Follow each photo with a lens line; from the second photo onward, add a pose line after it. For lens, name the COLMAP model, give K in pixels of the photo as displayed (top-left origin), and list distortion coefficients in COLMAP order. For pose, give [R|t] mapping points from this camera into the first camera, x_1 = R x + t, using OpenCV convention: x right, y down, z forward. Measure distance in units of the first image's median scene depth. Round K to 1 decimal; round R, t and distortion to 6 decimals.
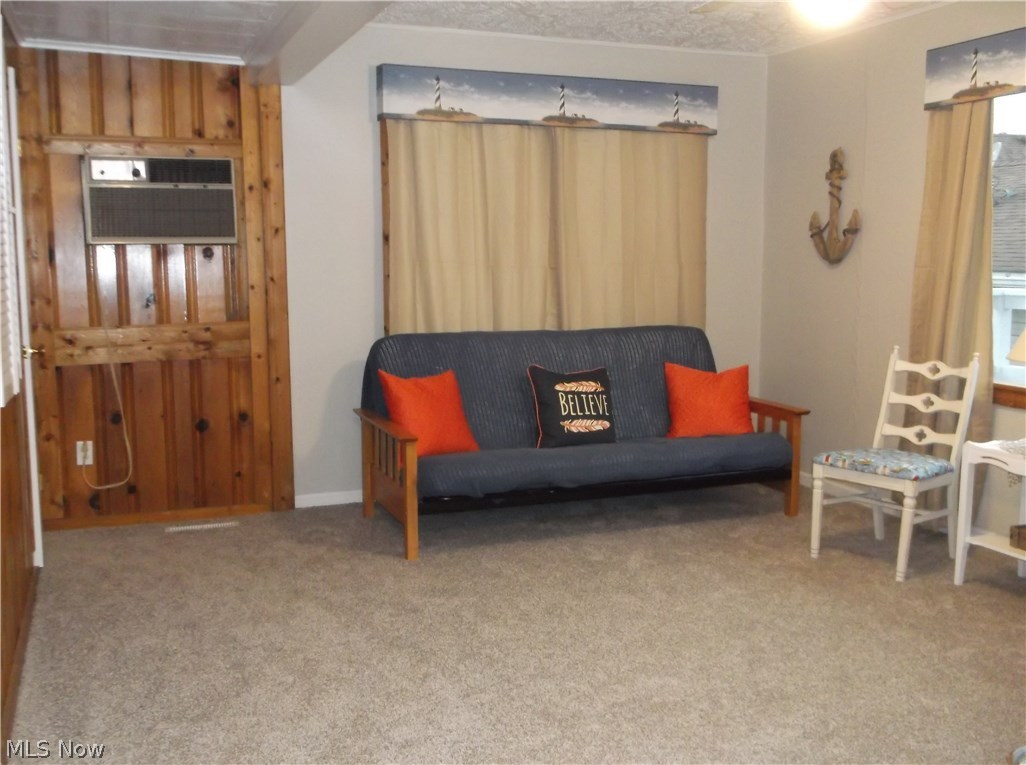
lens RADIAL K [[1018.9, 0, 511.6], [0, 1018.9, 380.1], [0, 0, 1]] dist [0.016470, 0.000000]
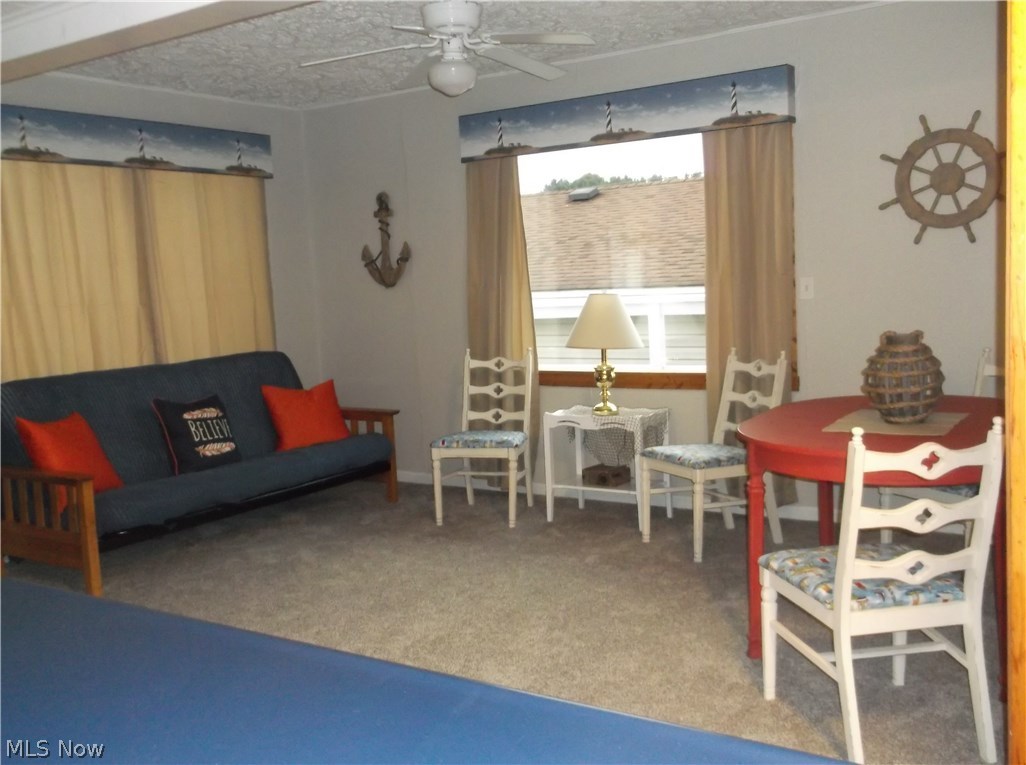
lens RADIAL K [[1018.9, 0, 514.4], [0, 1018.9, 380.9], [0, 0, 1]] dist [0.016470, 0.000000]
pose [[0.817590, -0.101220, 0.566835, -0.269598], [0.119396, 0.992834, 0.005077, 0.005977], [-0.563286, 0.063526, 0.823816, -0.058345]]
